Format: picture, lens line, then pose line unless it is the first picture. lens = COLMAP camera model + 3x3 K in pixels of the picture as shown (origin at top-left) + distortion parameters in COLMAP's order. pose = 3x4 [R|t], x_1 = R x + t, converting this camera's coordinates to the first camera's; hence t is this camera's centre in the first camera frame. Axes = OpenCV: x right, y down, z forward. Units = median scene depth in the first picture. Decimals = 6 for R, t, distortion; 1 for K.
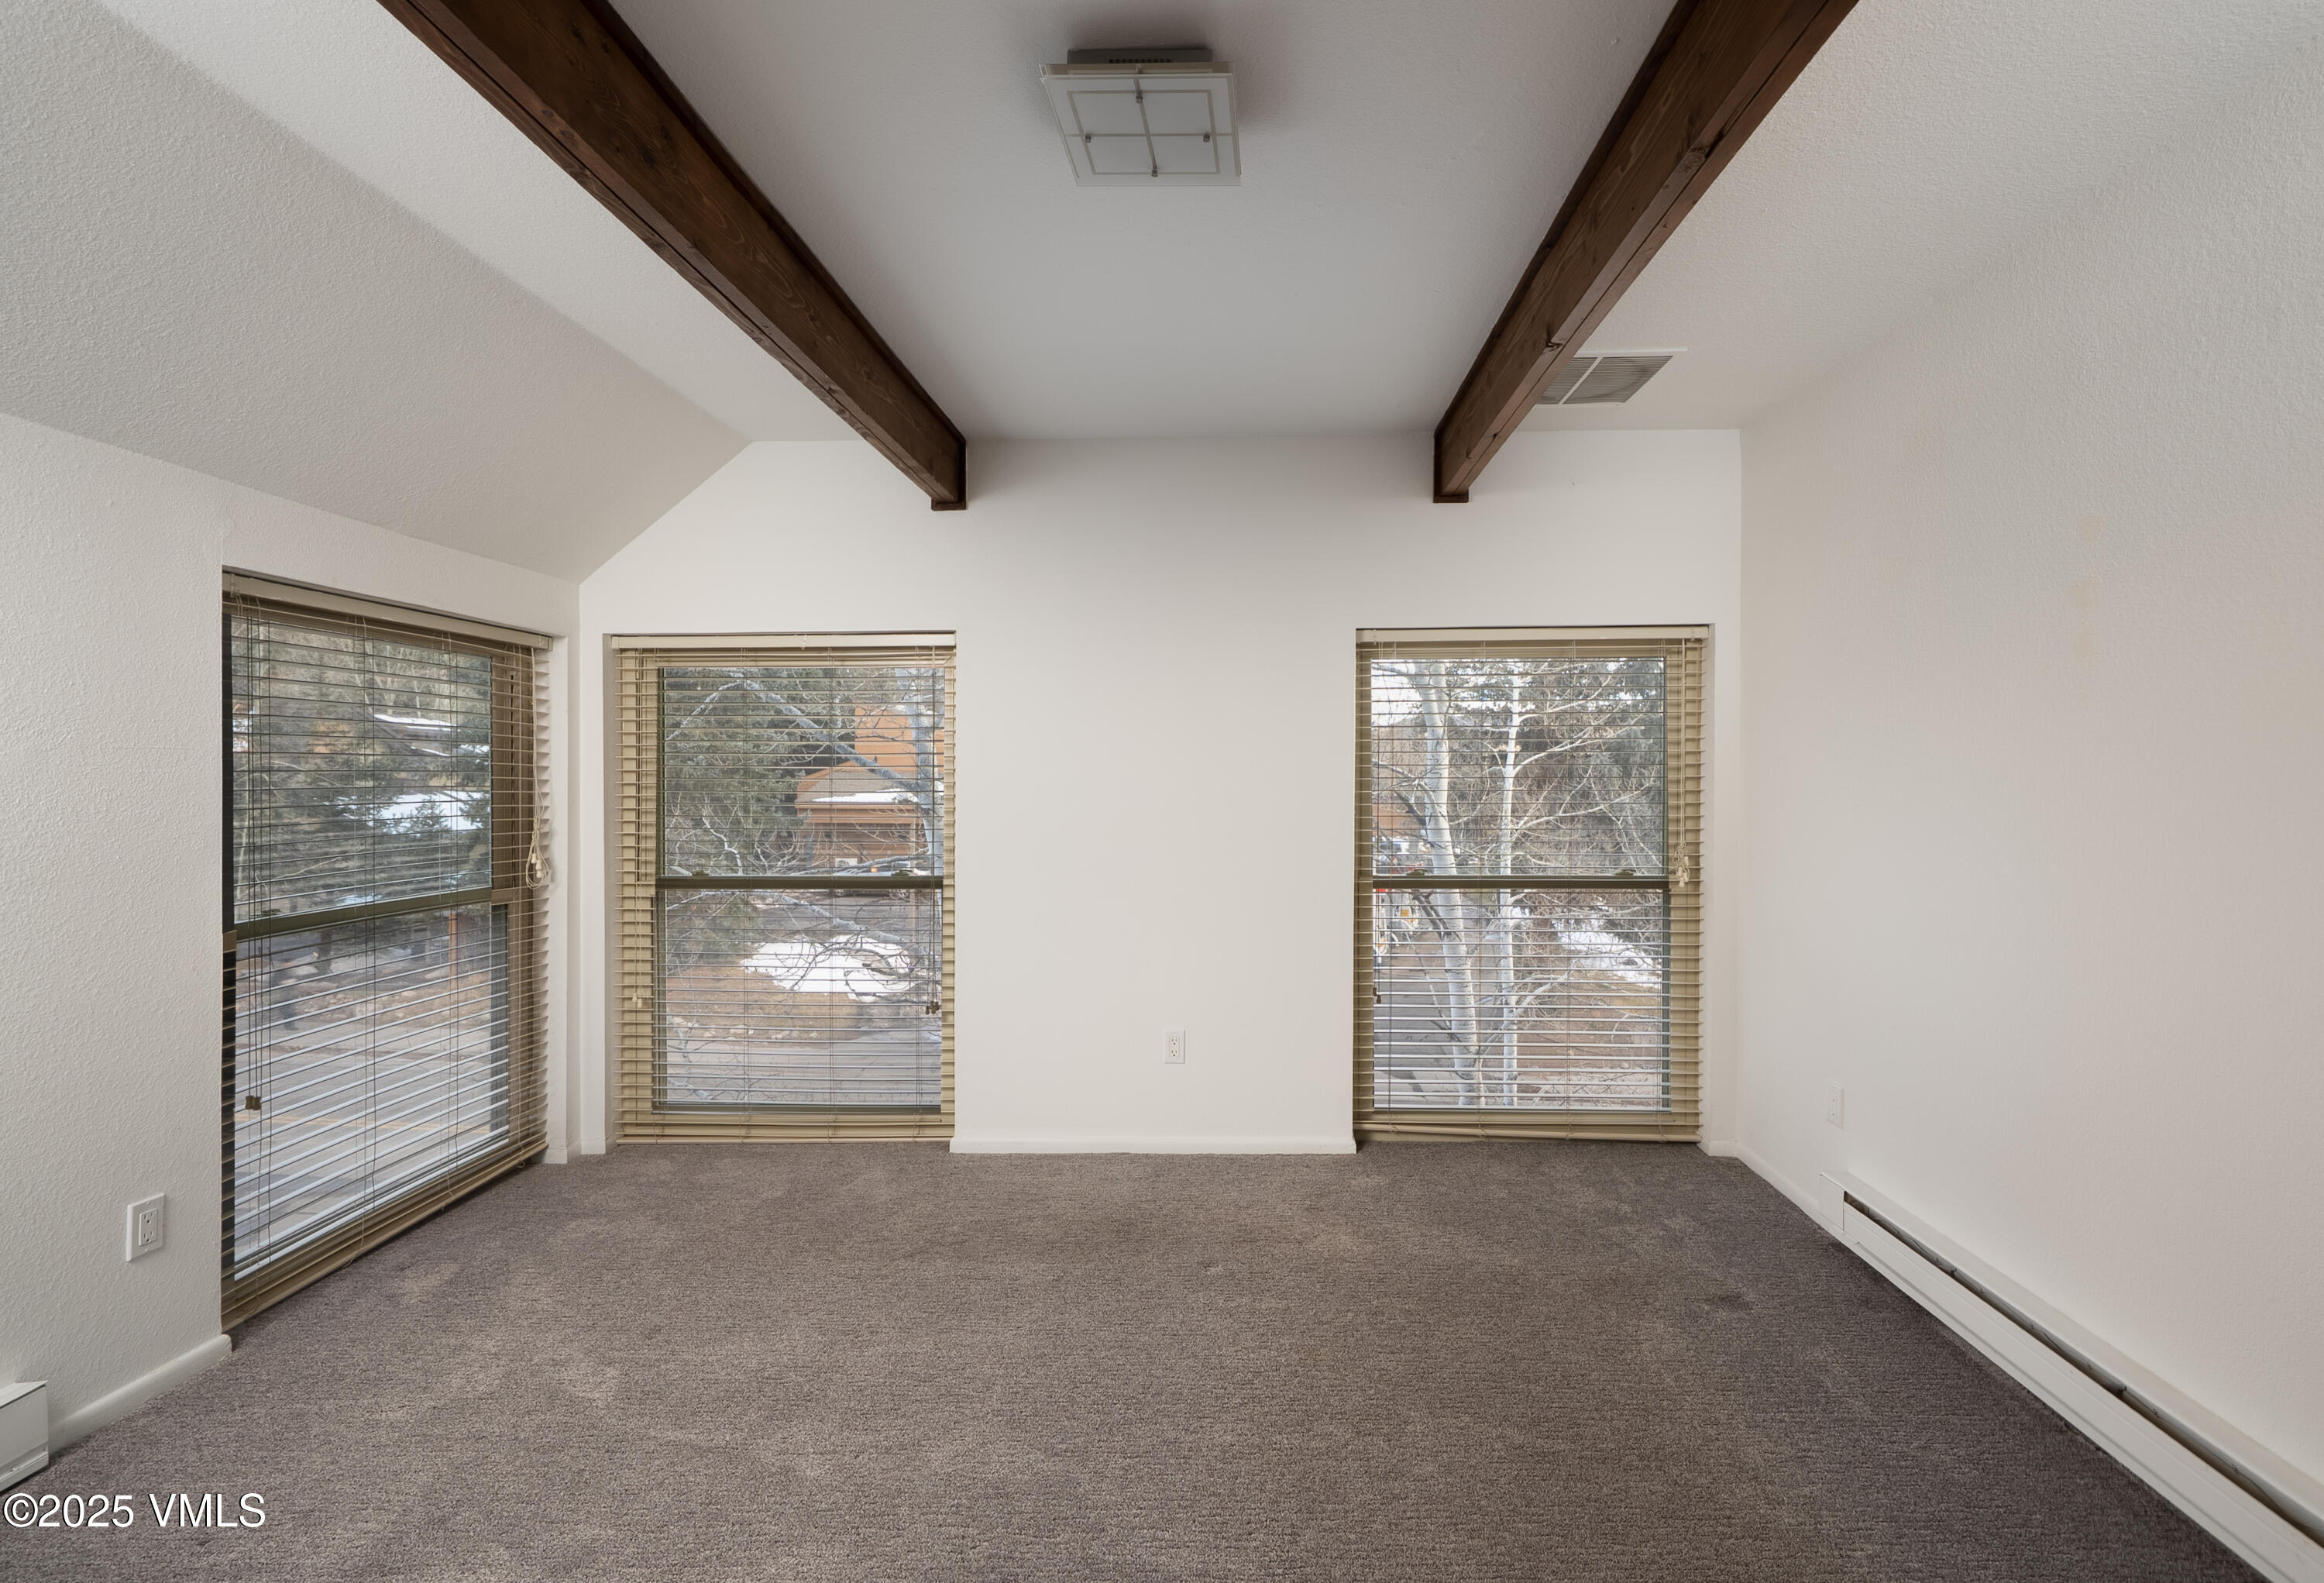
lens RADIAL K [[1060.3, 0, 1170.3], [0, 1060.3, 791.9], [0, 0, 1]] dist [-0.011881, 0.000018]
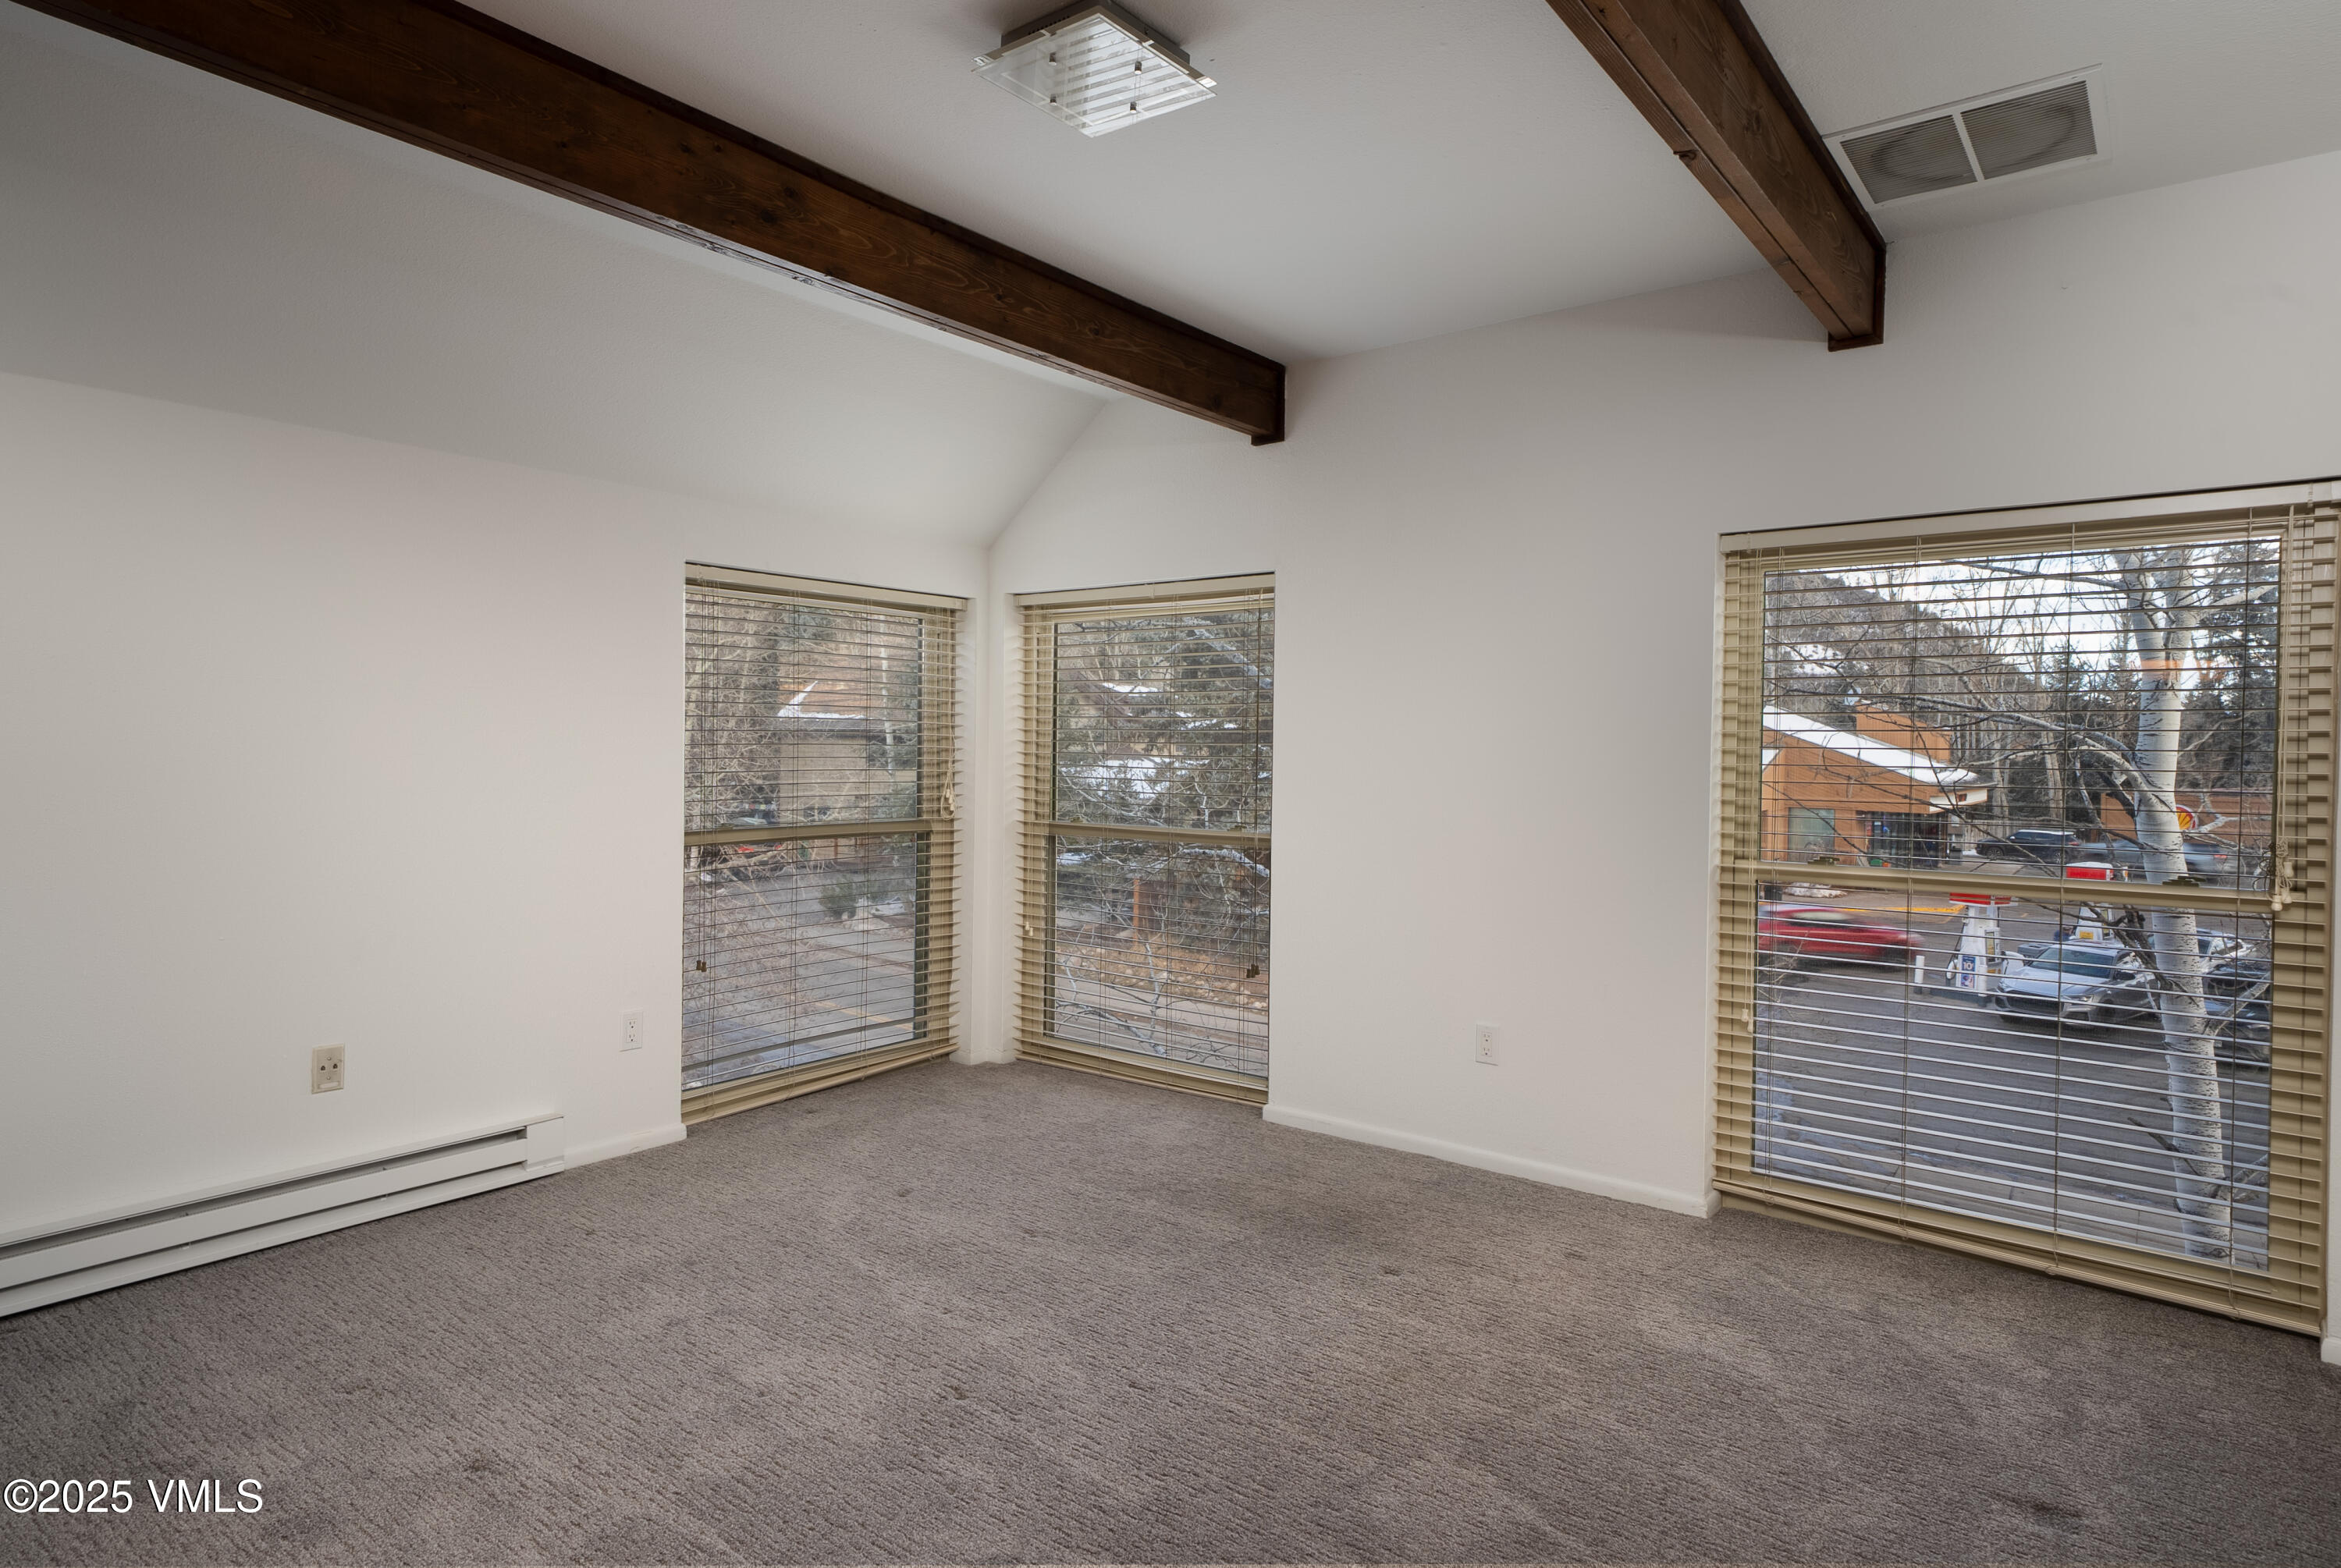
lens RADIAL K [[1287.8, 0, 1170.9], [0, 1287.8, 765.0], [0, 0, 1]] dist [0.006759, 0.000215]
pose [[0.805143, 0.021808, -0.592680, 0.440727], [-0.026155, 0.999657, 0.001252, 0.025139], [0.592504, 0.014493, 0.805437, 0.017868]]
